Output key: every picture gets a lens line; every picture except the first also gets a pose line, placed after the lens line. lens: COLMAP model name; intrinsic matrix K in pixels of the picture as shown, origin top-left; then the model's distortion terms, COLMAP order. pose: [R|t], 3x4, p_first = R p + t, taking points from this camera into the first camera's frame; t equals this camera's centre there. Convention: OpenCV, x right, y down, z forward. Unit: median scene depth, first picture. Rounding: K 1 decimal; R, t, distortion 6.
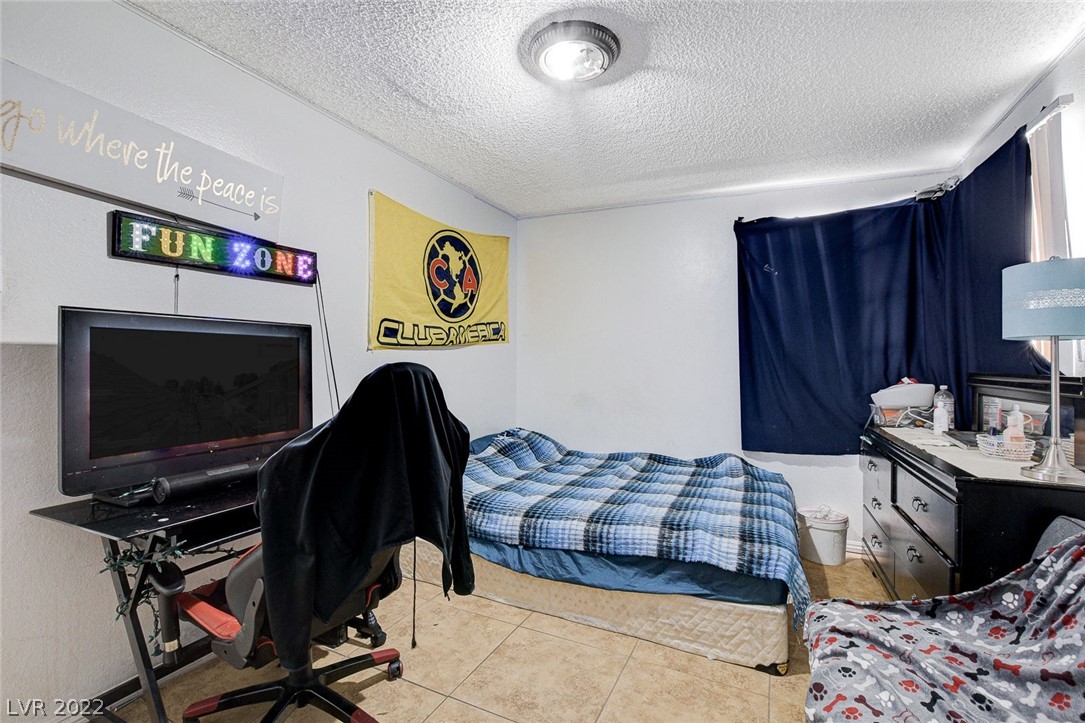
lens RADIAL K [[471.9, 0, 543.0], [0, 471.9, 357.4], [0, 0, 1]] dist [-0.025196, 0.004820]
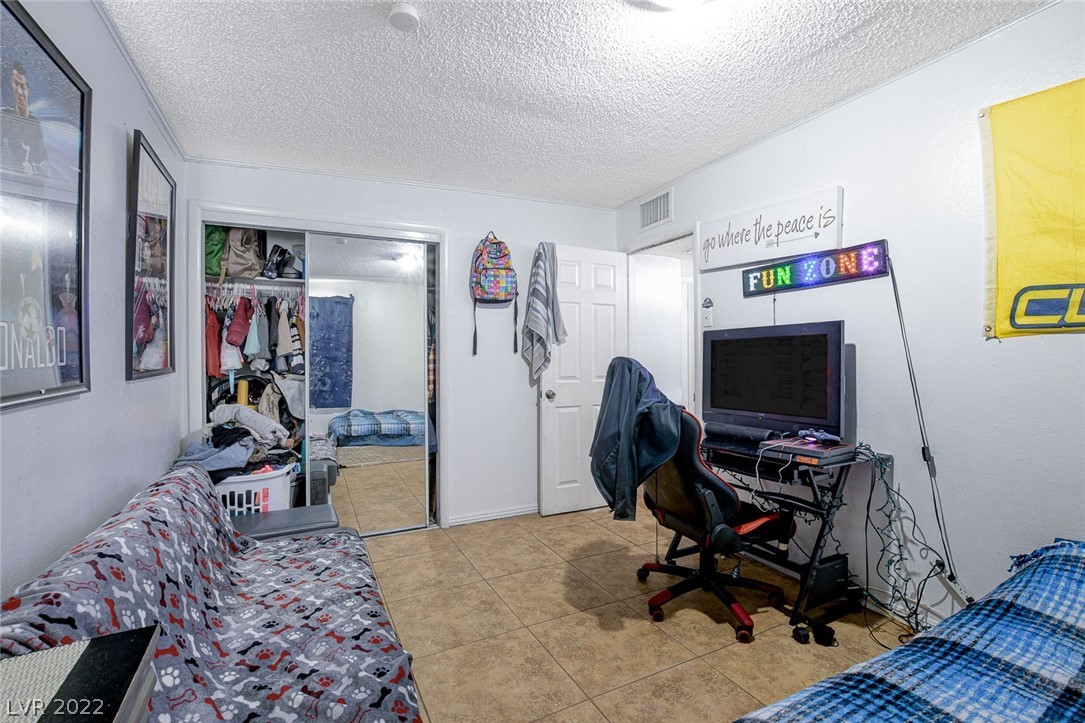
lens RADIAL K [[471.9, 0, 544.2], [0, 471.9, 359.0], [0, 0, 1]] dist [-0.025196, 0.004820]
pose [[-0.589062, -0.001232, -0.808087, 0.714556], [0.010382, 0.999905, -0.009092, 0.017958], [0.808021, -0.013745, -0.588993, 1.067535]]
